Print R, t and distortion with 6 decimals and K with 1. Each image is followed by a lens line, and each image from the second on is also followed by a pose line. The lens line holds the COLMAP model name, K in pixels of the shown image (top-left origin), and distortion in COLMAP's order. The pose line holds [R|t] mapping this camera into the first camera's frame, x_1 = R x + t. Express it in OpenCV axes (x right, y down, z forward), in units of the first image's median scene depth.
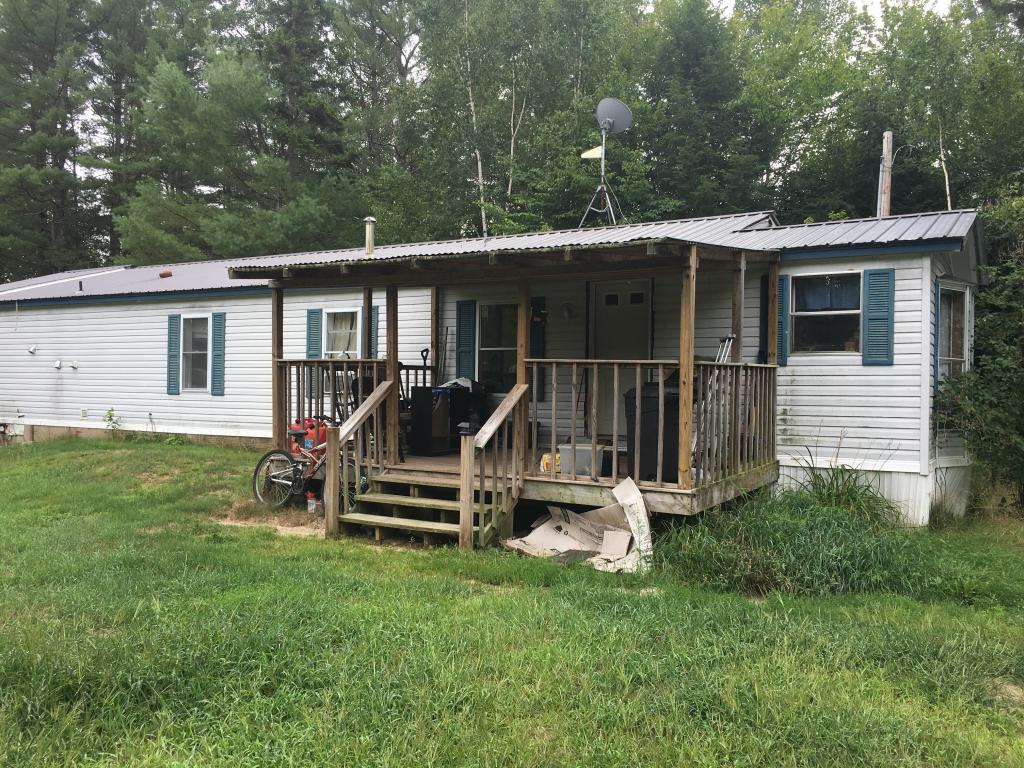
lens RADIAL K [[873.5, 0, 509.7], [0, 873.5, 385.7], [0, 0, 1]] dist [0.083088, -0.105021]
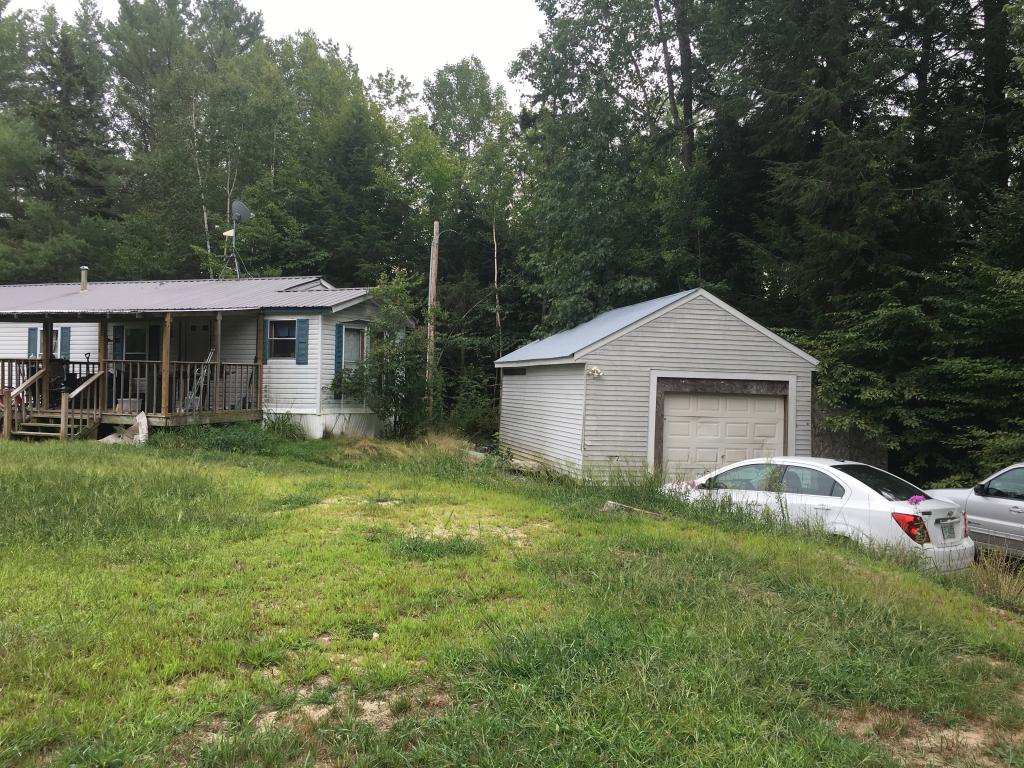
lens RADIAL K [[873.5, 0, 510.2], [0, 873.5, 383.5], [0, 0, 1]] dist [0.083088, -0.105021]
pose [[0.985761, 0.004494, 0.168095, 0.519248], [-0.004479, 0.999990, -0.000472, 0.020708], [-0.168096, -0.000287, 0.985771, -1.086184]]
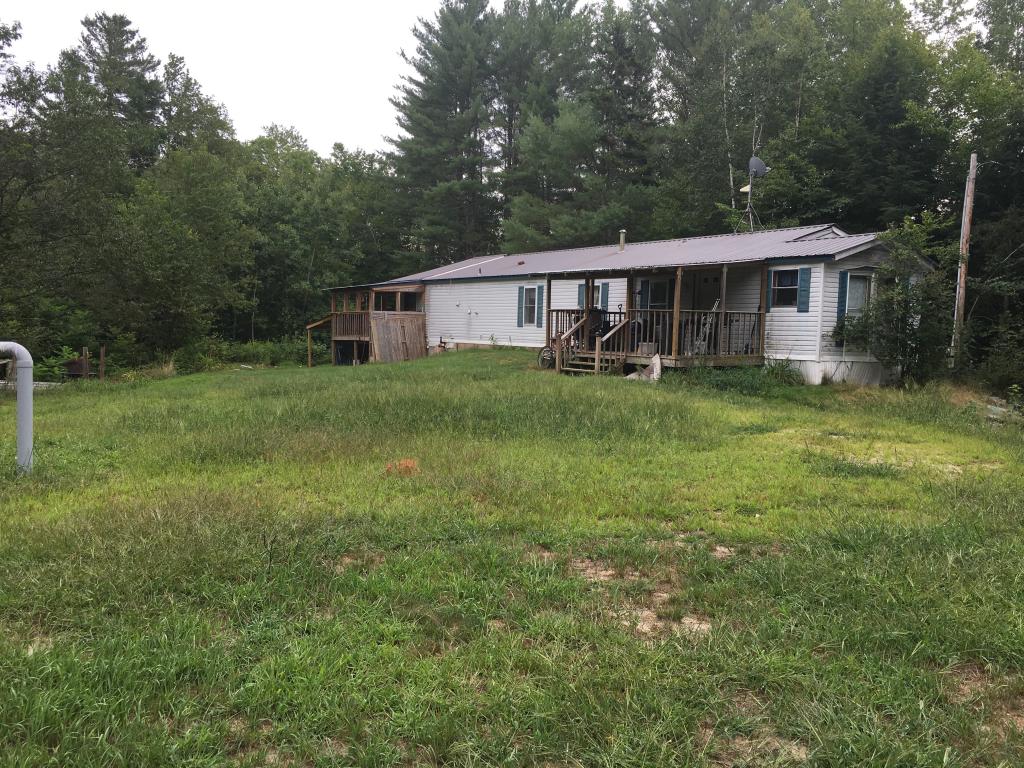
lens RADIAL K [[873.5, 0, 506.0], [0, 873.5, 384.5], [0, 0, 1]] dist [0.083088, -0.105021]
pose [[0.909457, 0.037298, -0.414122, 0.614623], [-0.013814, 0.998129, 0.059561, 0.033937], [0.415569, -0.048448, 0.908270, -1.211687]]
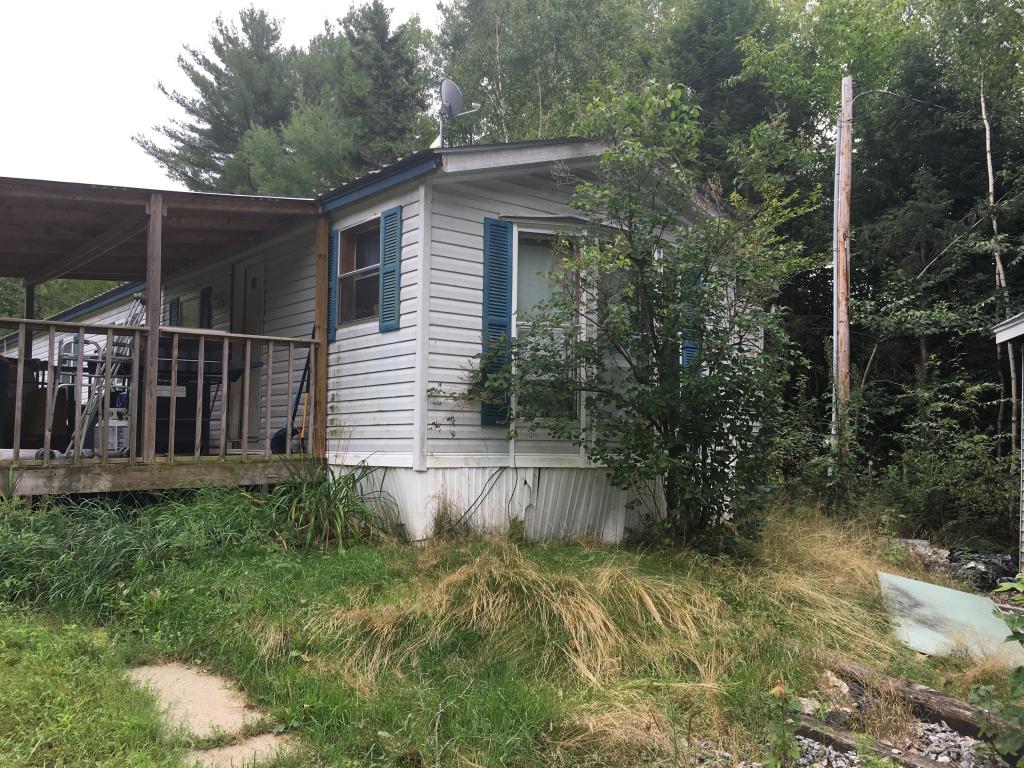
lens RADIAL K [[873.5, 0, 508.0], [0, 873.5, 386.7], [0, 0, 1]] dist [0.083088, -0.105021]
pose [[0.938210, -0.028040, -0.344928, 0.727792], [0.005869, 0.997858, -0.065154, 0.071624], [0.346016, 0.059103, 0.936365, 0.295375]]
